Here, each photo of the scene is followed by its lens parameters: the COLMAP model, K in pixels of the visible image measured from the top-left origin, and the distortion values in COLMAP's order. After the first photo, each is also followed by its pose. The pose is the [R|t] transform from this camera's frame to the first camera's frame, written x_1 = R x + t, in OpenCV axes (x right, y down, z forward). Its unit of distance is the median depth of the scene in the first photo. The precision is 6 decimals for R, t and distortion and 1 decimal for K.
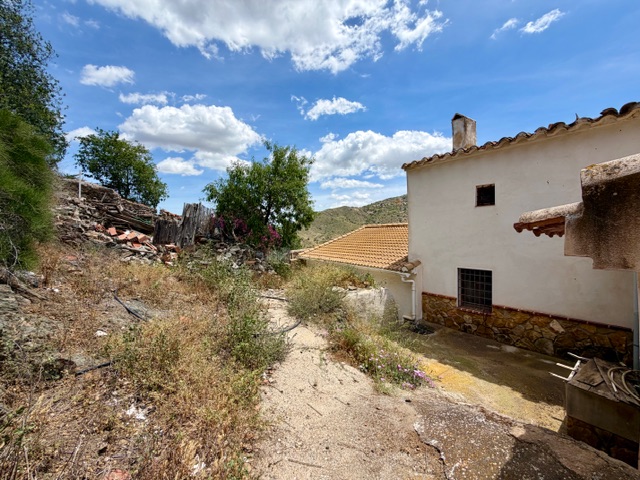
lens RADIAL K [[252.9, 0, 320.0], [0, 252.9, 240.0], [0, 0, 1]] dist [-0.000943, 0.000208]
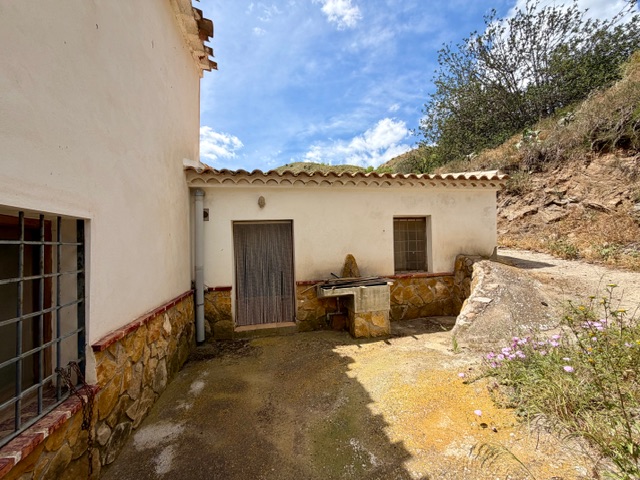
lens RADIAL K [[252.9, 0, 320.0], [0, 252.9, 240.0], [0, 0, 1]] dist [-0.000943, 0.000208]
pose [[-0.901709, 0.045585, 0.429934, 0.412016], [0.044861, 0.998923, -0.011825, 0.184742], [-0.430010, 0.008625, -0.902783, 1.342578]]
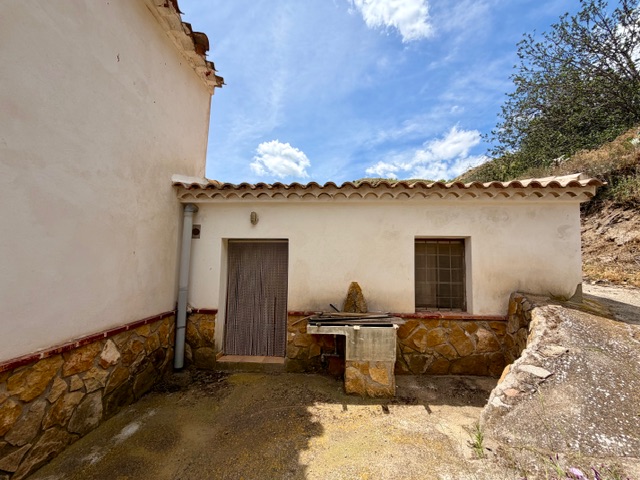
lens RADIAL K [[252.9, 0, 320.0], [0, 252.9, 240.0], [0, 0, 1]] dist [-0.000943, 0.000208]
pose [[-0.764880, 0.051331, 0.642125, 0.310460], [0.001324, 0.996943, -0.078117, 0.166000], [-0.644172, -0.058900, -0.762610, 1.125367]]
